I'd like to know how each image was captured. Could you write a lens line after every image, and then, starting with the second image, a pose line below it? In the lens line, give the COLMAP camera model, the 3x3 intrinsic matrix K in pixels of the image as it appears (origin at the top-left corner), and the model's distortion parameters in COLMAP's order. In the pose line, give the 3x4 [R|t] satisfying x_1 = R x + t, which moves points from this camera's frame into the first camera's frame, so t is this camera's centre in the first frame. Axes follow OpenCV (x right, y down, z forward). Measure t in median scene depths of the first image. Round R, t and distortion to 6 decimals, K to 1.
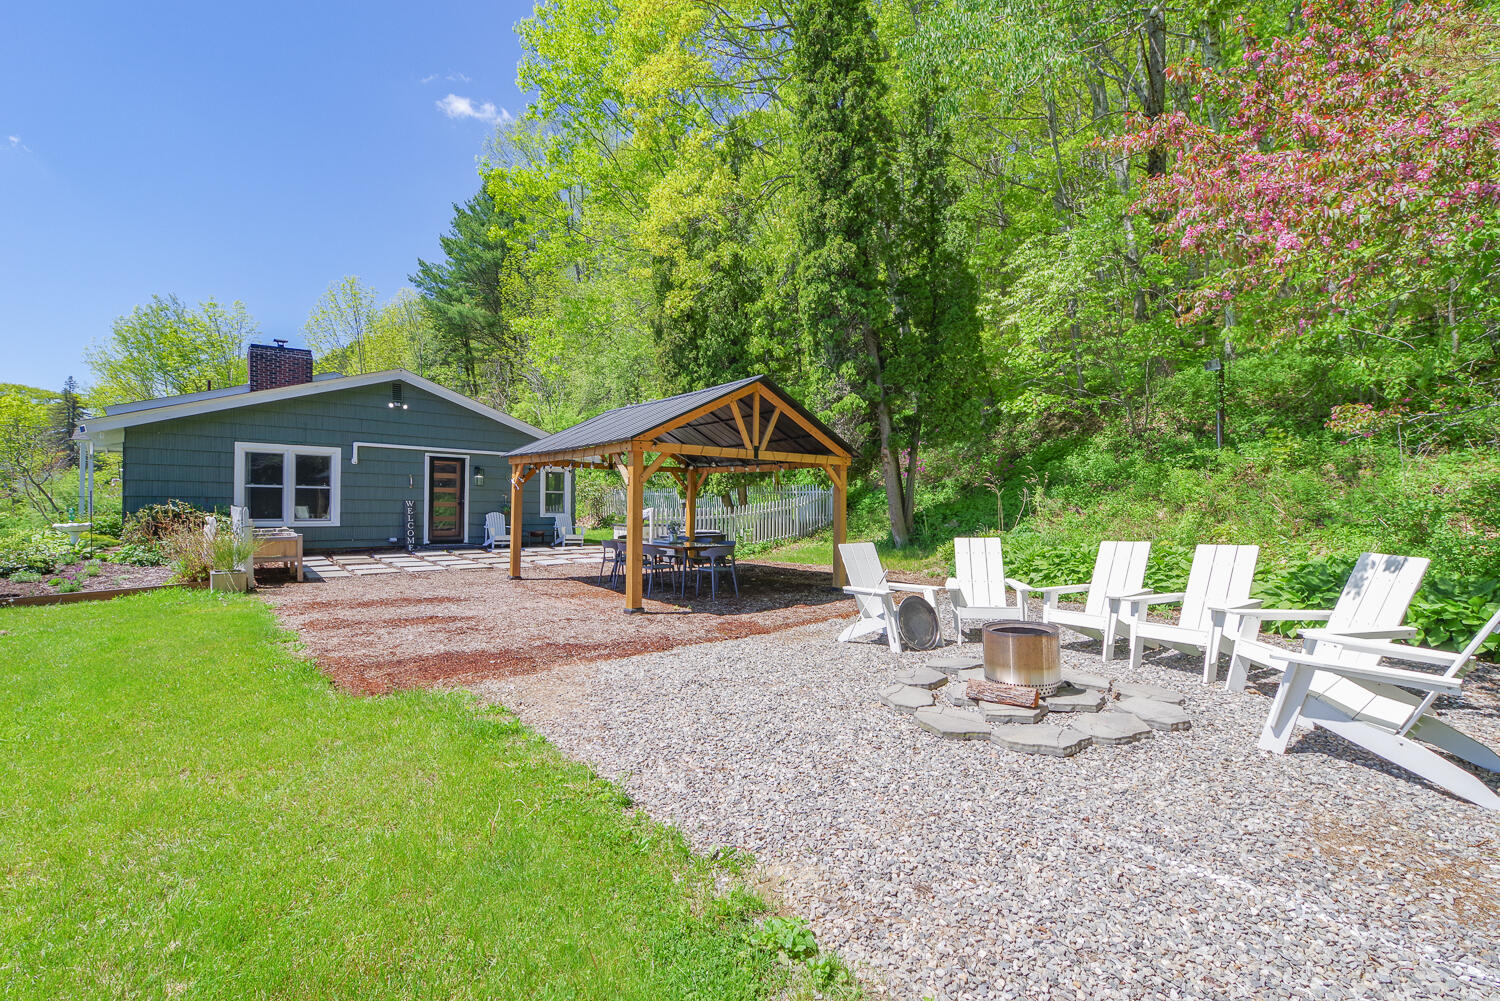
lens RADIAL K [[653.7, 0, 750.6], [0, 653.7, 506.7], [0, 0, 1]] dist [-0.001906, -0.000272]
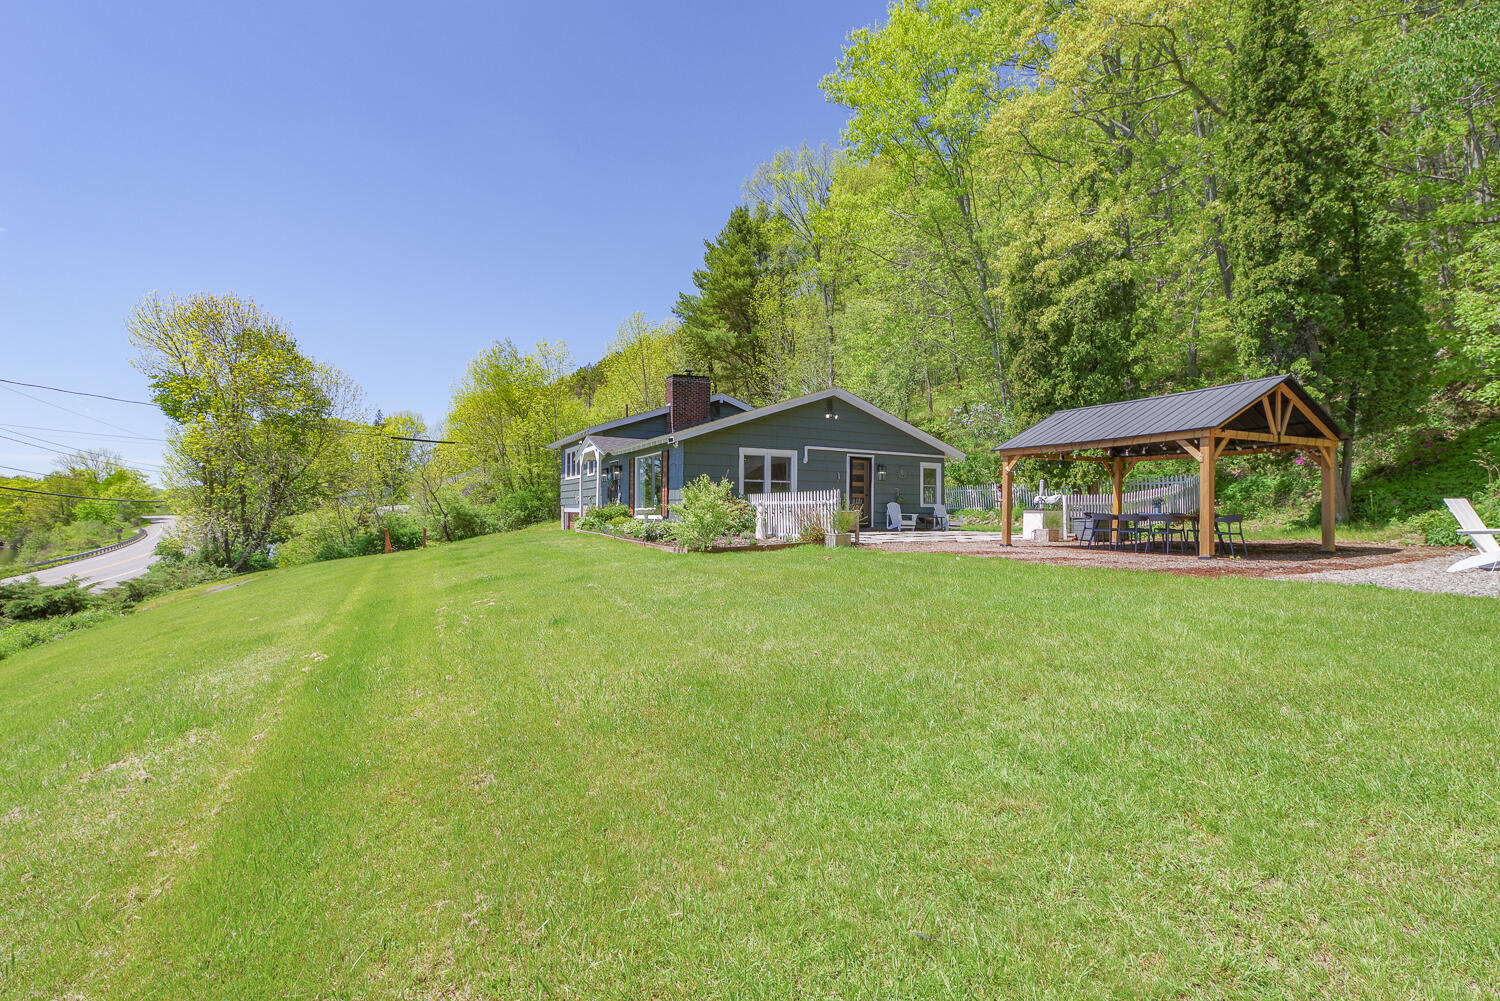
lens RADIAL K [[653.7, 0, 752.4], [0, 653.7, 509.0], [0, 0, 1]] dist [-0.001906, -0.000272]
pose [[0.973834, -0.010788, -0.227006, -0.496279], [0.009076, 0.999922, -0.008584, 0.040281], [0.227081, 0.006299, 0.973855, -0.312917]]
